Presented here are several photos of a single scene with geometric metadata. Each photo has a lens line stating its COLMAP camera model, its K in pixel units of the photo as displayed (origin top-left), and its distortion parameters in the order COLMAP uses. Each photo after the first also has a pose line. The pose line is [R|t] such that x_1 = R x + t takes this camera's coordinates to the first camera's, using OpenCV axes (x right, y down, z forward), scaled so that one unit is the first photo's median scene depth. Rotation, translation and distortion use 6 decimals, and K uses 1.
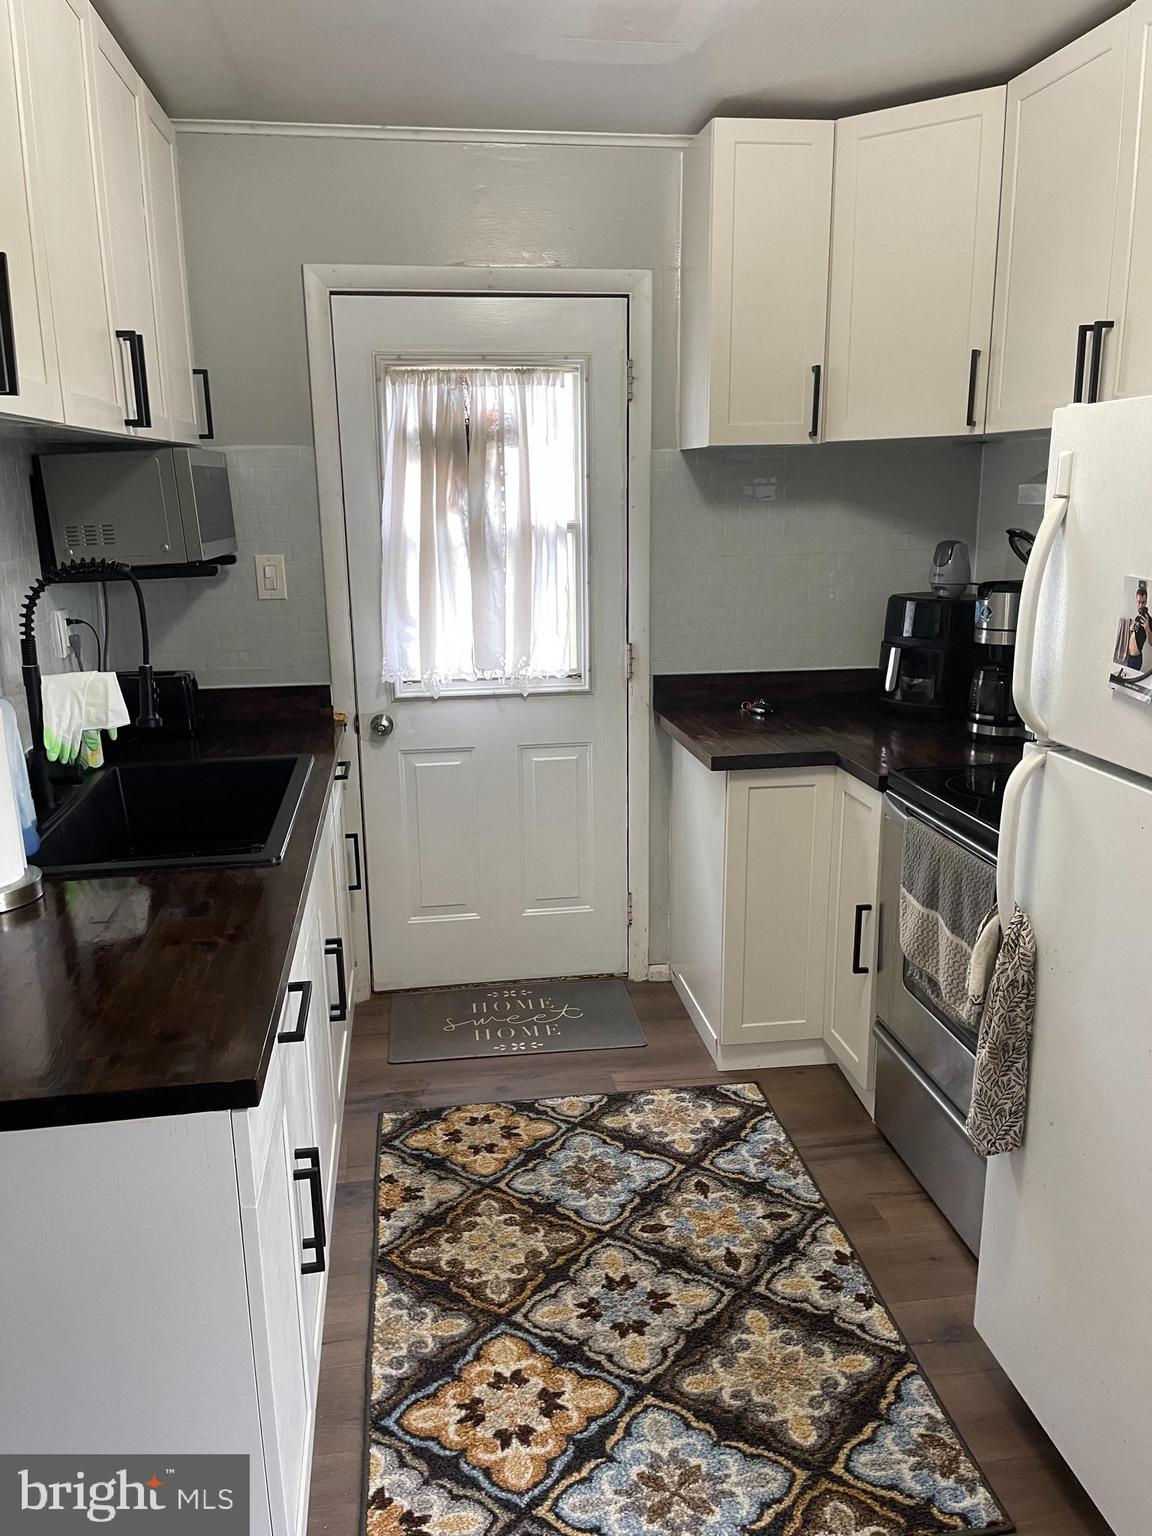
lens RADIAL K [[1153.3, 0, 572.6], [0, 1153.3, 771.3], [0, 0, 1]] dist [0.100899, -0.133948]
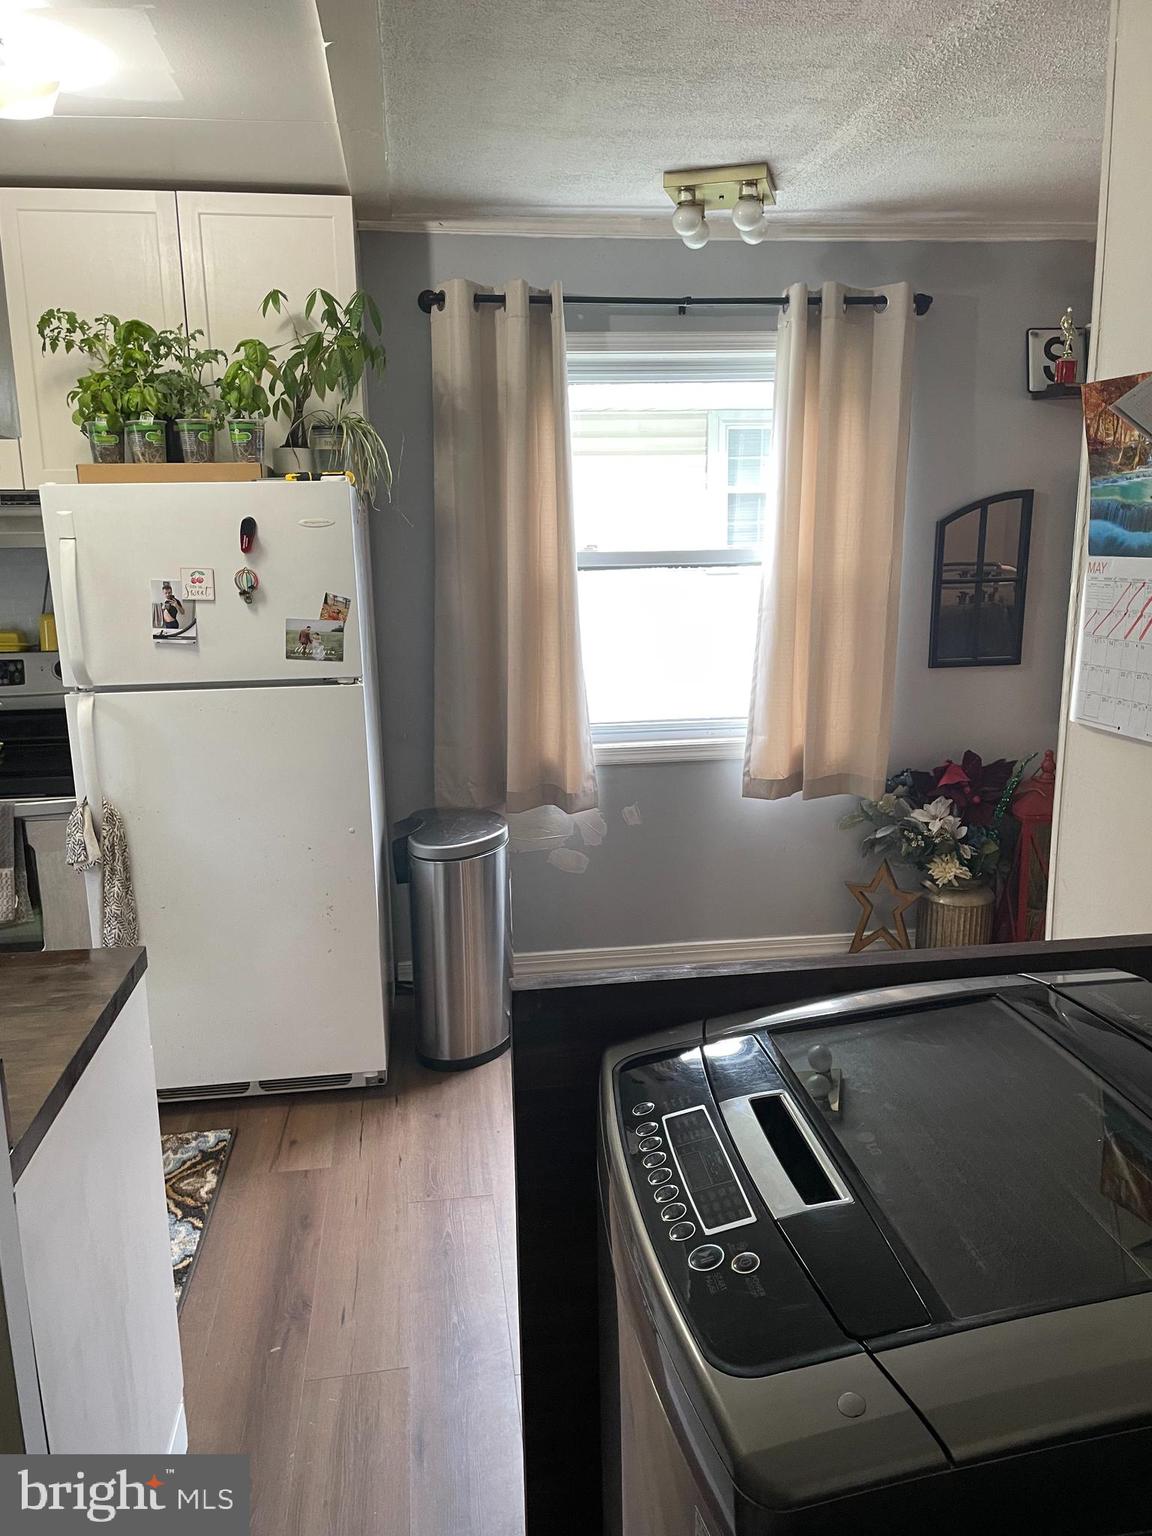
lens RADIAL K [[1165.5, 0, 572.1], [0, 1165.5, 783.6], [0, 0, 1]] dist [0.087416, -0.001590]
pose [[0.017752, -0.201999, 0.979225, -0.801826], [0.255435, 0.947795, 0.190885, -0.028236], [-0.966663, 0.246740, 0.068422, 0.180409]]
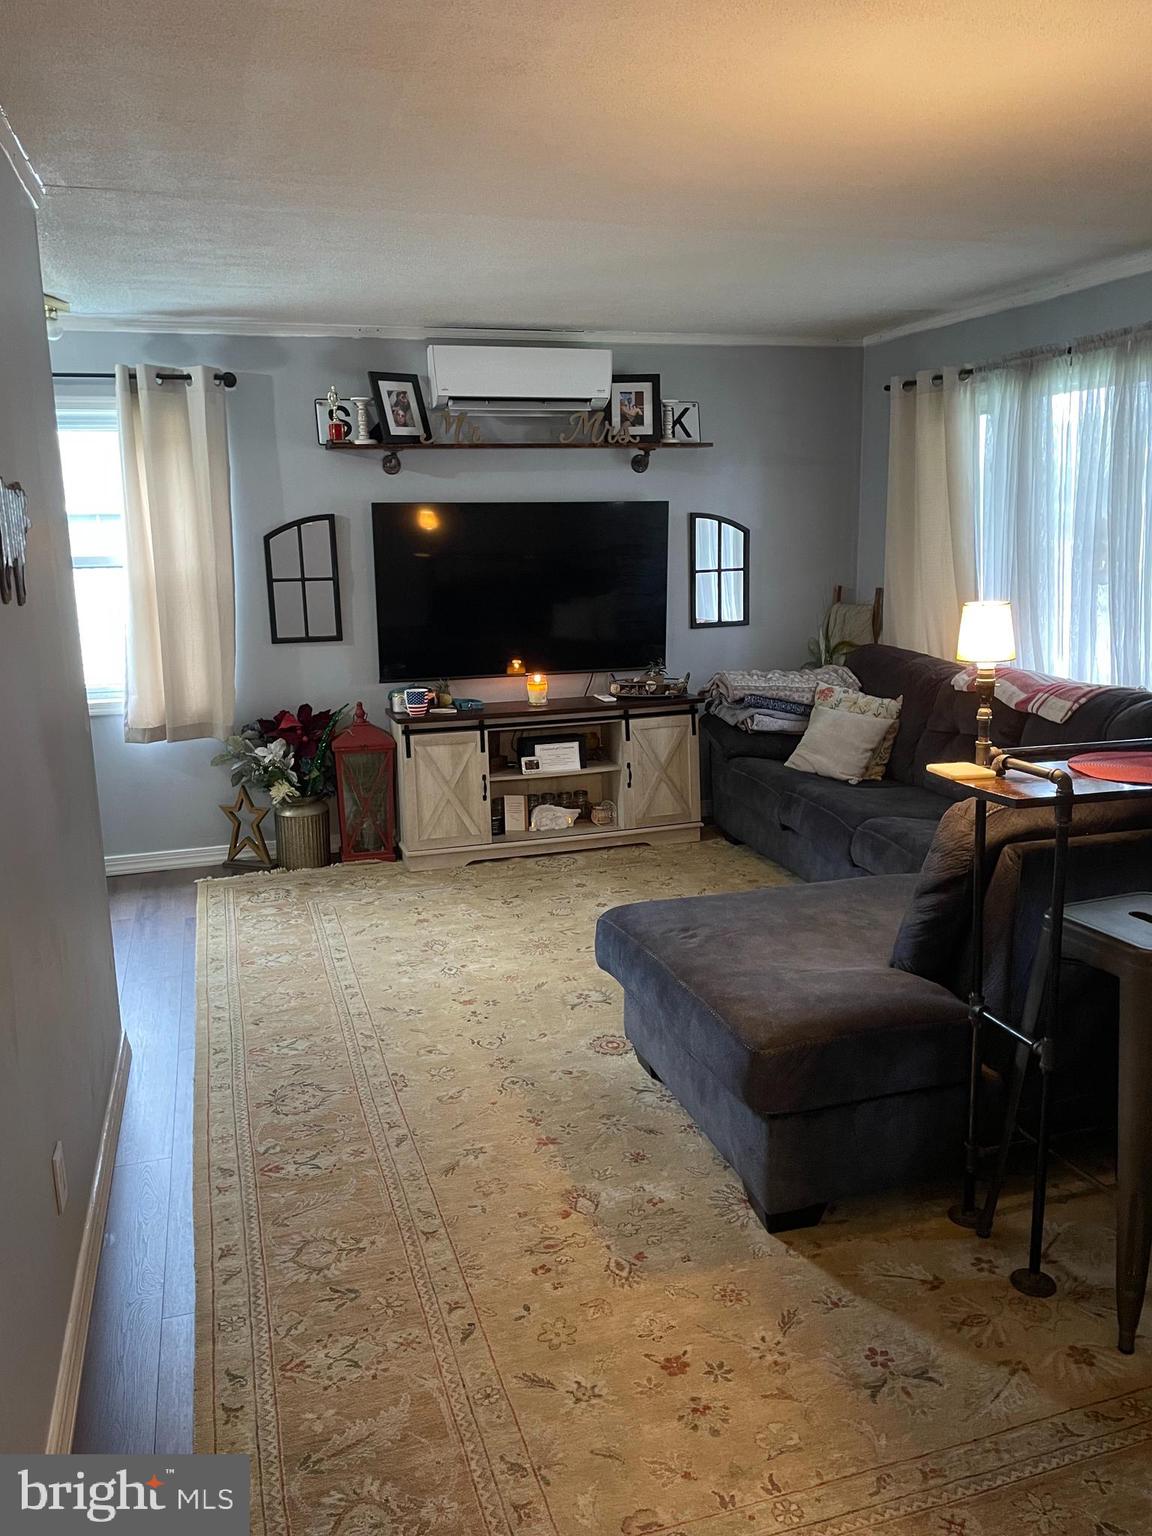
lens RADIAL K [[1158.1, 0, 576.7], [0, 1158.1, 772.4], [0, 0, 1]] dist [0.096912, -0.131858]
pose [[-0.149637, -0.193221, 0.969678, -1.358167], [0.257557, 0.939244, 0.226902, 0.119524], [-0.954606, 0.283700, -0.090781, -0.437646]]
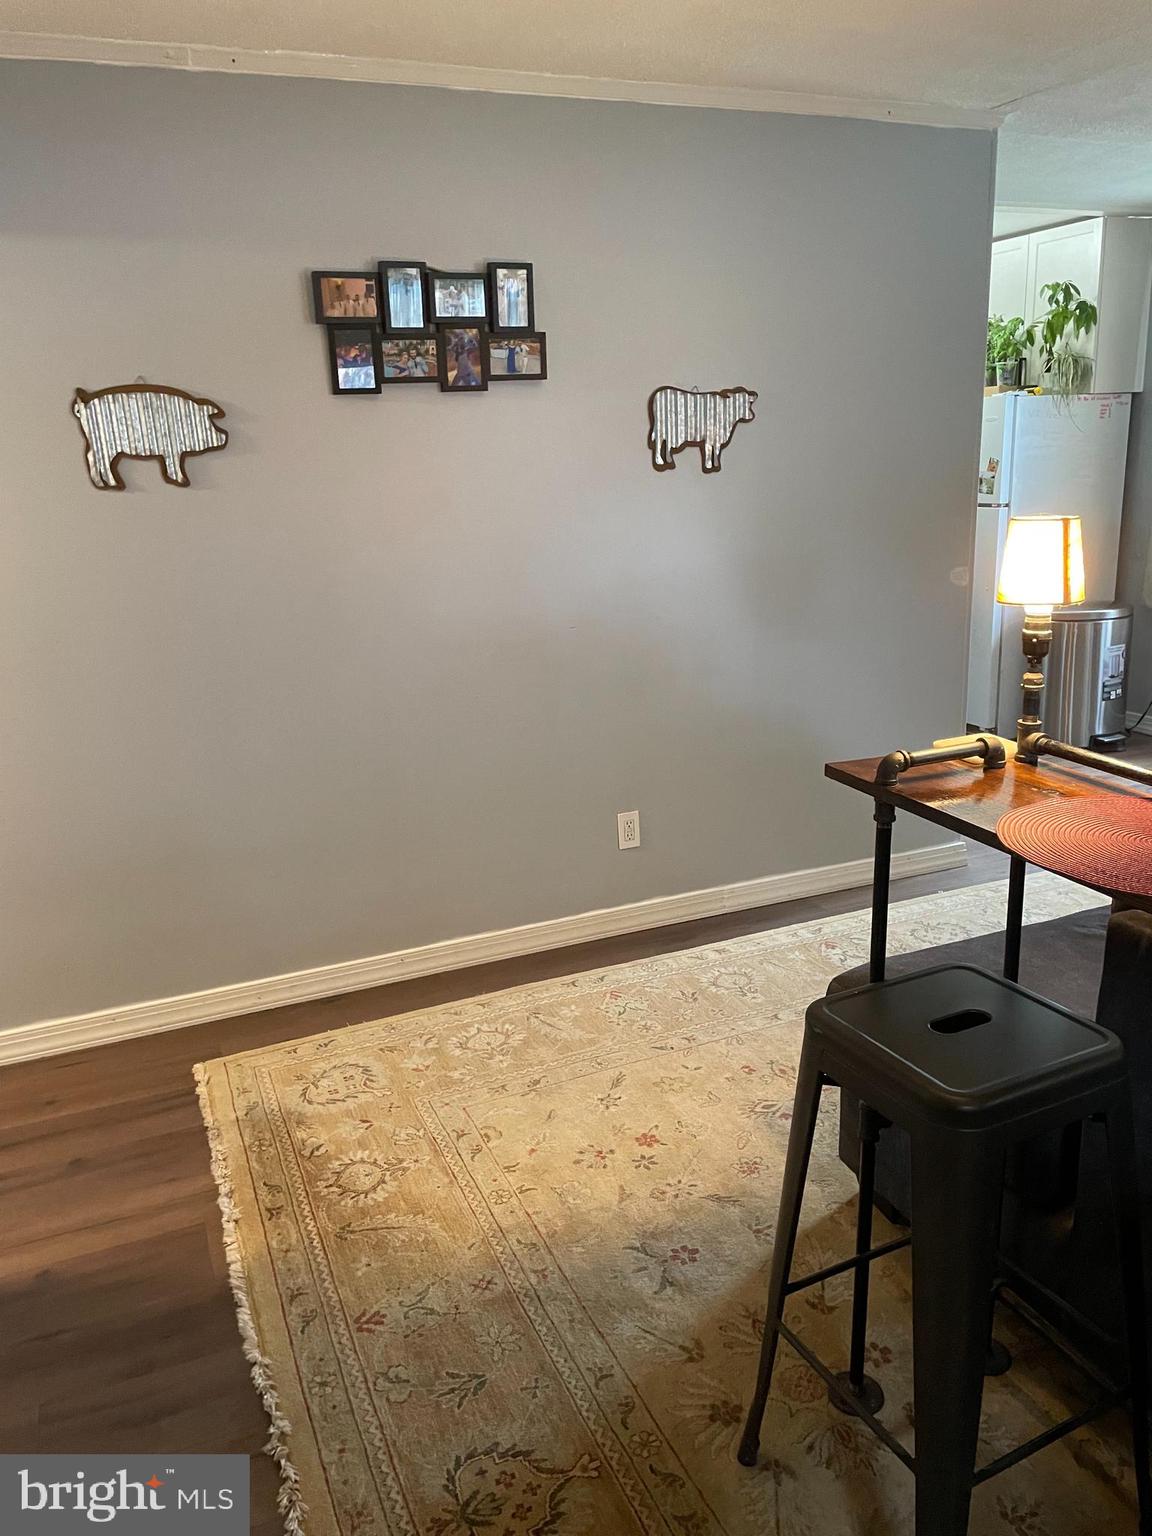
lens RADIAL K [[1153.3, 0, 572.6], [0, 1153.3, 771.3], [0, 0, 1]] dist [0.100899, -0.133948]
pose [[0.970867, -0.090154, 0.222013, -0.905634], [0.085657, 0.995878, 0.029821, 0.369897], [-0.223786, -0.009935, 0.974588, -1.373457]]
